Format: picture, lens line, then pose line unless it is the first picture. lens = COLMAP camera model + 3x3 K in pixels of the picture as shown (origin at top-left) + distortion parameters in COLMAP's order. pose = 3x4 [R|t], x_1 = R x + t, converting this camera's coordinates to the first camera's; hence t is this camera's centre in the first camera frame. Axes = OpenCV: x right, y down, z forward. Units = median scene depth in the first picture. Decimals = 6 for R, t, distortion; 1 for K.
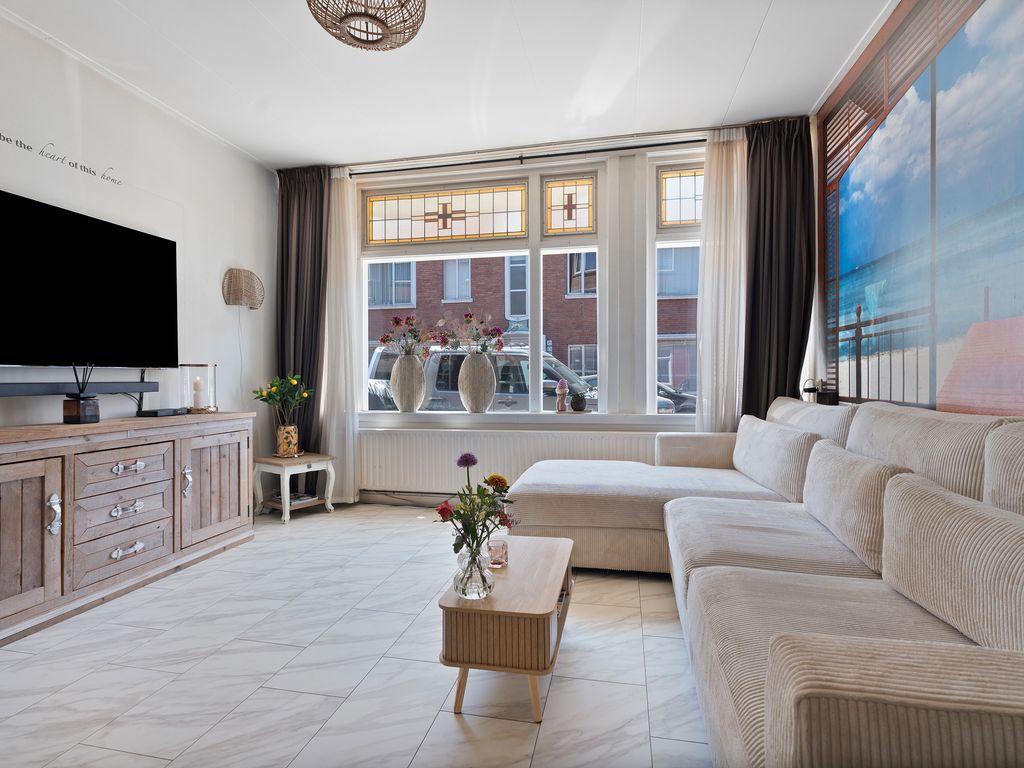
lens RADIAL K [[542.2, 0, 509.7], [0, 542.2, 379.2], [0, 0, 1]] dist [0.000794, 0.000514]
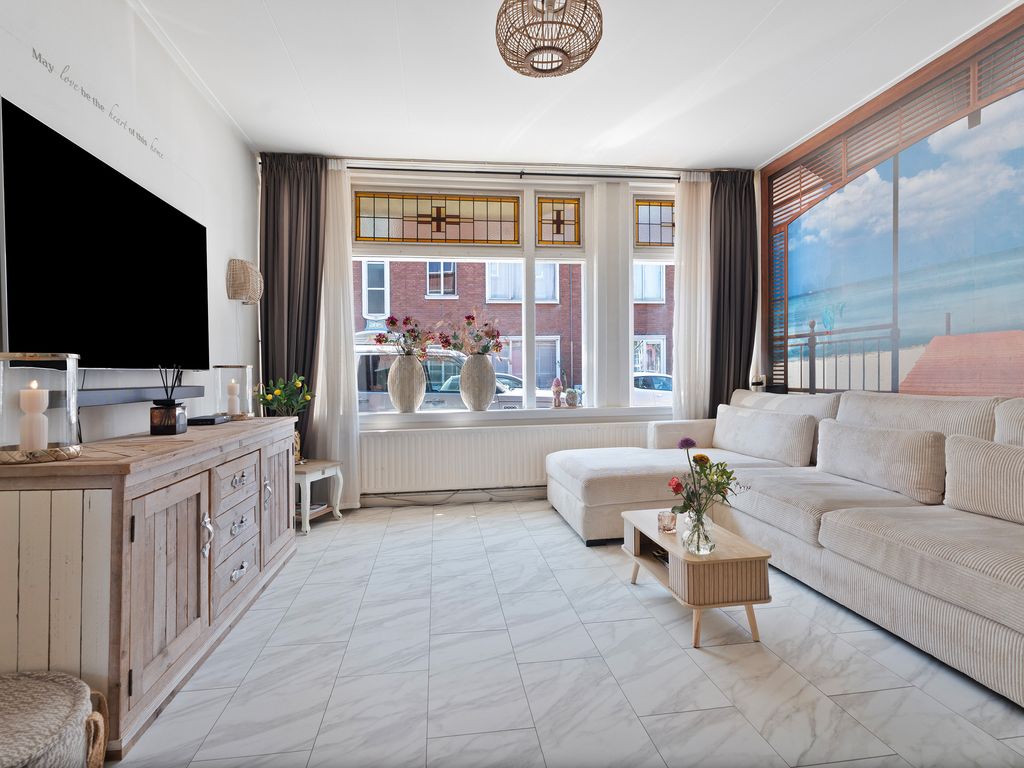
lens RADIAL K [[542.2, 0, 506.0], [0, 542.2, 381.4], [0, 0, 1]] dist [0.000794, 0.000514]
pose [[0.937459, -0.014158, 0.347808, -0.473829], [0.012464, 0.999897, 0.007107, -0.001944], [-0.347873, -0.002327, 0.937539, -0.001906]]
